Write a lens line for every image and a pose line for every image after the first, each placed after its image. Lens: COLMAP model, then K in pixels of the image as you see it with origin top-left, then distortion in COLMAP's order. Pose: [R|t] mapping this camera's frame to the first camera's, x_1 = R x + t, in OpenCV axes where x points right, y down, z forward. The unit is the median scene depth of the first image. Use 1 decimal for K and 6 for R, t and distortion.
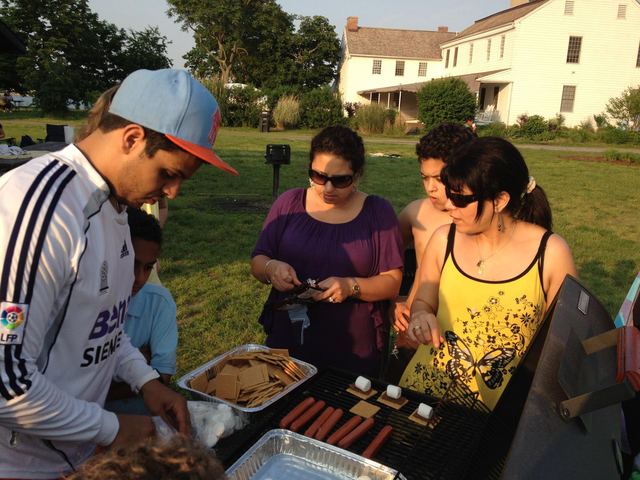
lens RADIAL K [[587.9, 0, 319.4], [0, 587.9, 240.5], [0, 0, 1]] dist [-0.016519, 0.000000]
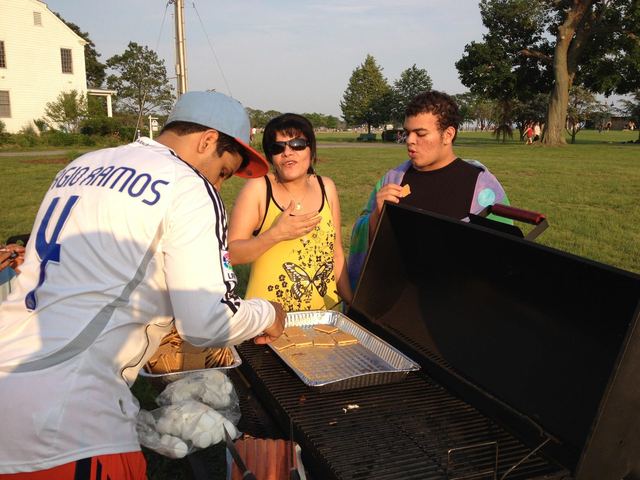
lens RADIAL K [[587.9, 0, 318.8], [0, 587.9, 241.3], [0, 0, 1]] dist [-0.016519, 0.000000]
pose [[0.599744, -0.186836, 0.778074, -0.692770], [0.195560, 0.977097, 0.083888, 0.019499], [-0.775927, 0.101849, 0.622546, 0.168941]]
